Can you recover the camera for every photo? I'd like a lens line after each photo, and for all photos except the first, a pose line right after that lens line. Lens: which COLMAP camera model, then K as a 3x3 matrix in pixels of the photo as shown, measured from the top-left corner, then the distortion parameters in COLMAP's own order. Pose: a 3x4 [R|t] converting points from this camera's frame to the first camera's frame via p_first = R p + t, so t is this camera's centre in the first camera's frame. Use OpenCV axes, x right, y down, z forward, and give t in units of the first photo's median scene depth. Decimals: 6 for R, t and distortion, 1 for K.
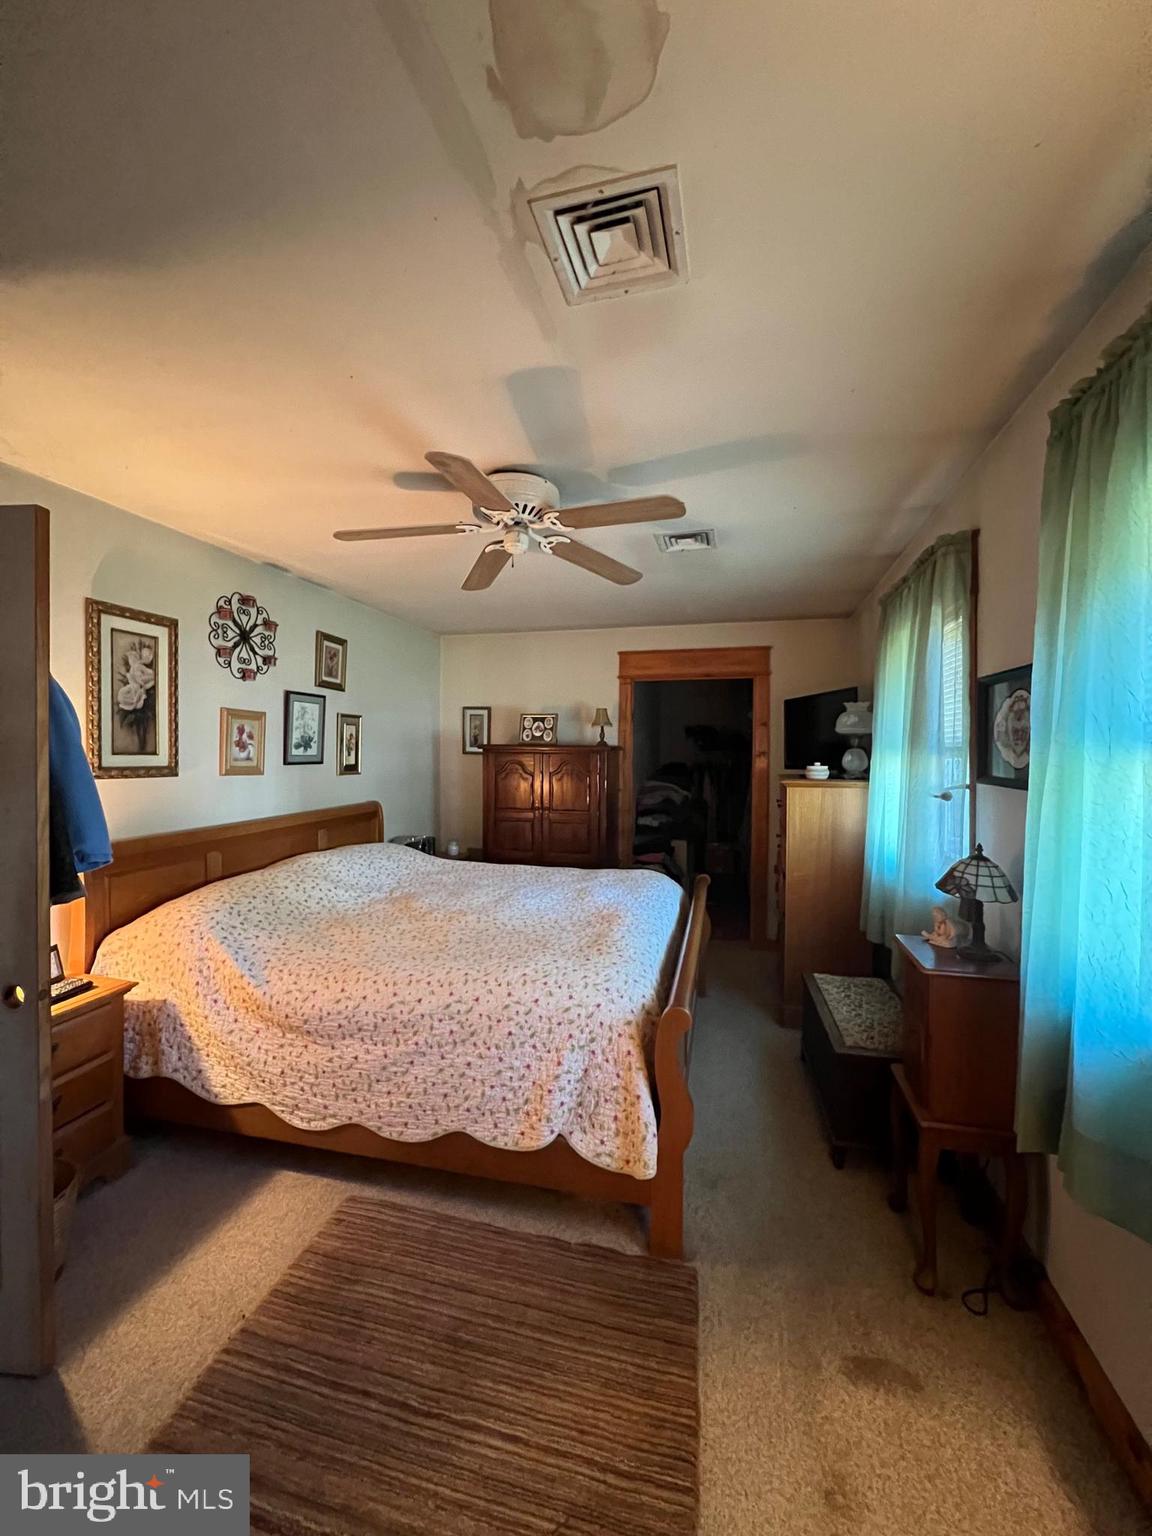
lens RADIAL K [[614.7, 0, 573.0], [0, 614.7, 768.0], [0, 0, 1]] dist [0.000162, 0.000000]
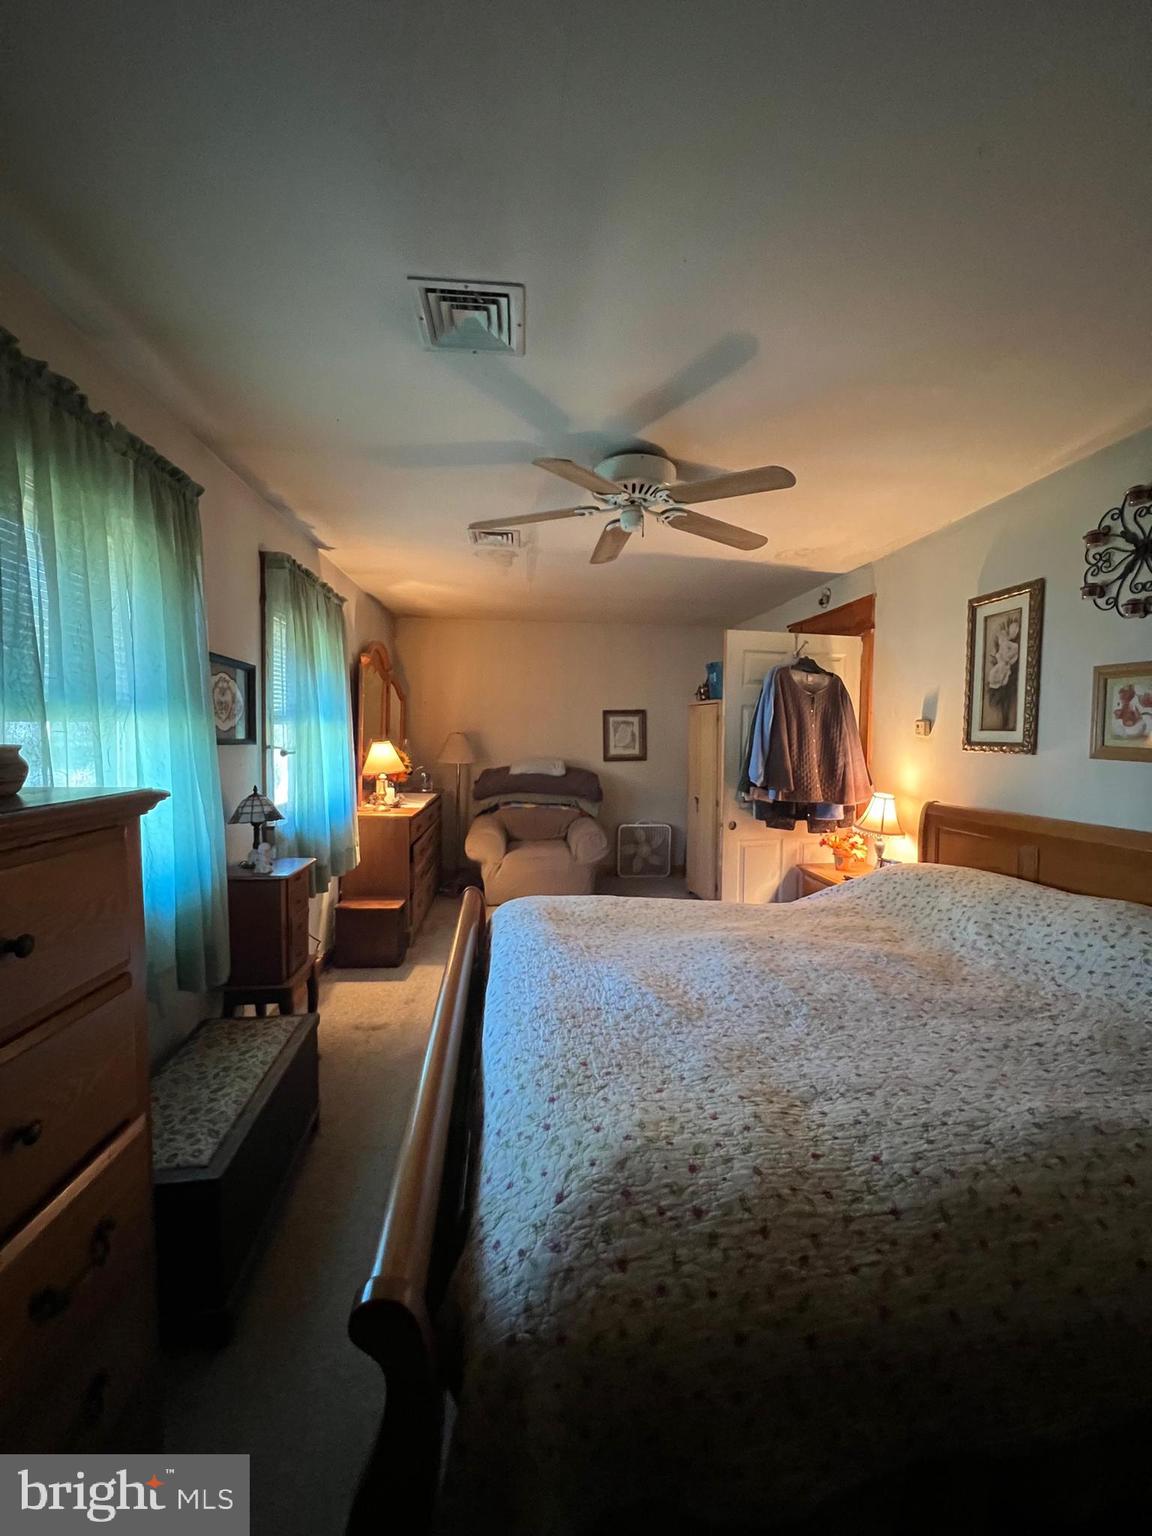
lens RADIAL K [[611.8, 0, 574.1], [0, 611.8, 773.1], [0, 0, 1]] dist [-0.003611, 0.002874]
pose [[-0.935799, 0.007945, -0.352445, 0.315899], [-0.023187, 0.996194, 0.084022, -0.020027], [0.351771, 0.086800, -0.932053, 1.677404]]
